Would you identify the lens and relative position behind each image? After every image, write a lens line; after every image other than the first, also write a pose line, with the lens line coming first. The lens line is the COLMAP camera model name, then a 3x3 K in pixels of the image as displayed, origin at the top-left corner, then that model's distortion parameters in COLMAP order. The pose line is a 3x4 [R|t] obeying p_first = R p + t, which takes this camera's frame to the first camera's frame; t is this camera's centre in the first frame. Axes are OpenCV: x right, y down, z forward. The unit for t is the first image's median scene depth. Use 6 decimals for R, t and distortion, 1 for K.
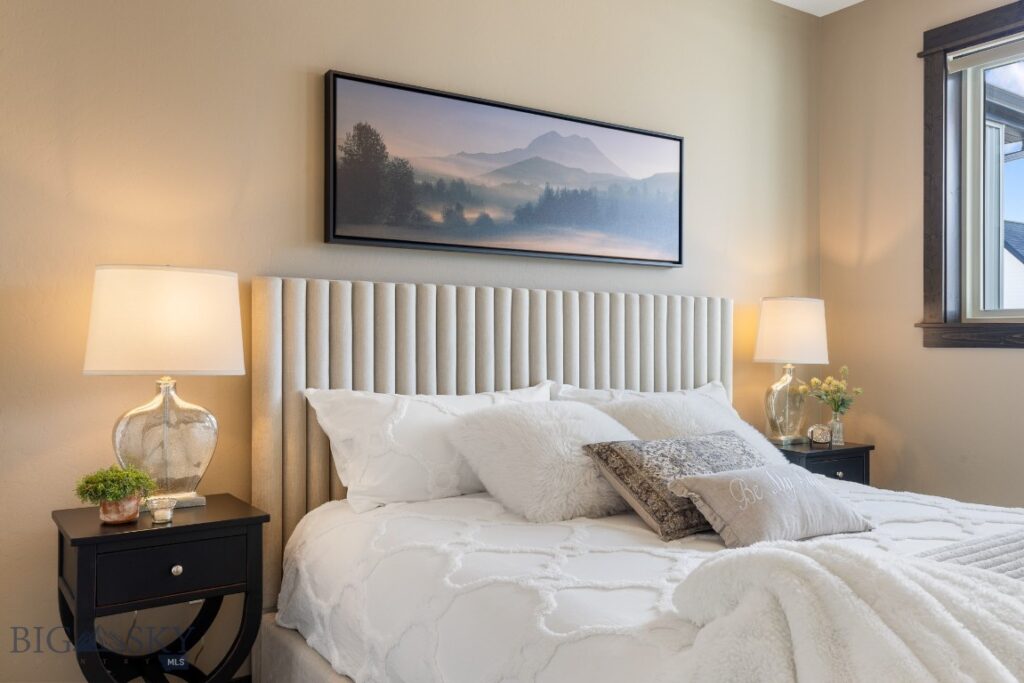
lens RADIAL K [[828.4, 0, 512.0], [0, 828.4, 341.5], [0, 0, 1]] dist [0.004827, 0.004721]
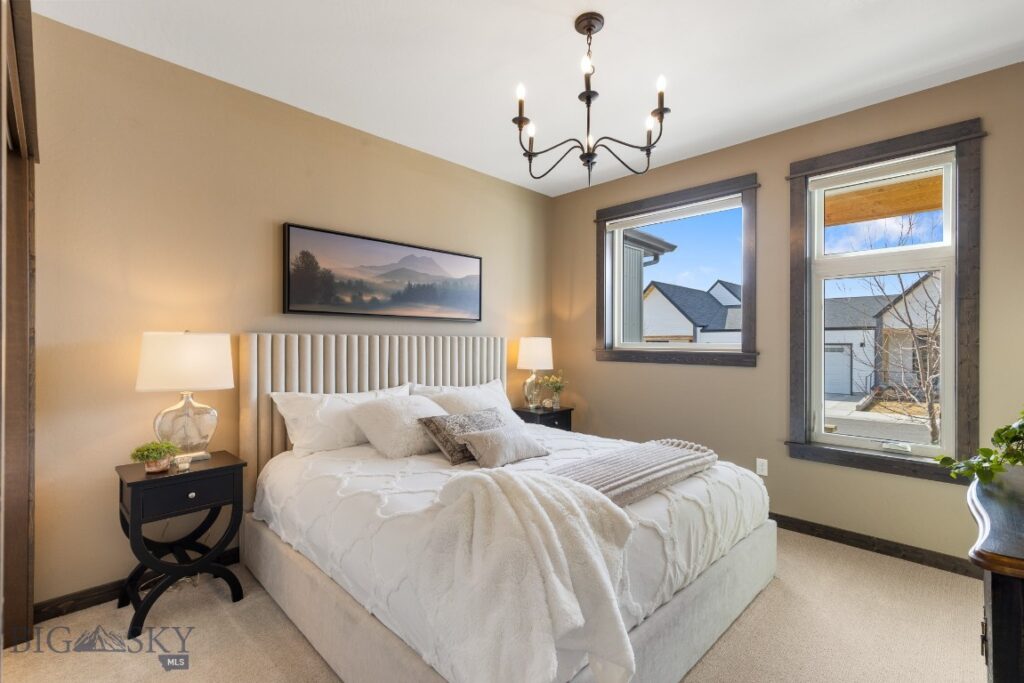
lens RADIAL K [[463.2, 0, 517.4], [0, 463.2, 340.7], [0, 0, 1]] dist [0.003663, 0.000275]
pose [[0.979576, -0.000725, 0.201075, 0.095592], [0.000339, 0.999998, 0.001955, -0.067917], [-0.201076, -0.001847, 0.979574, -0.159741]]
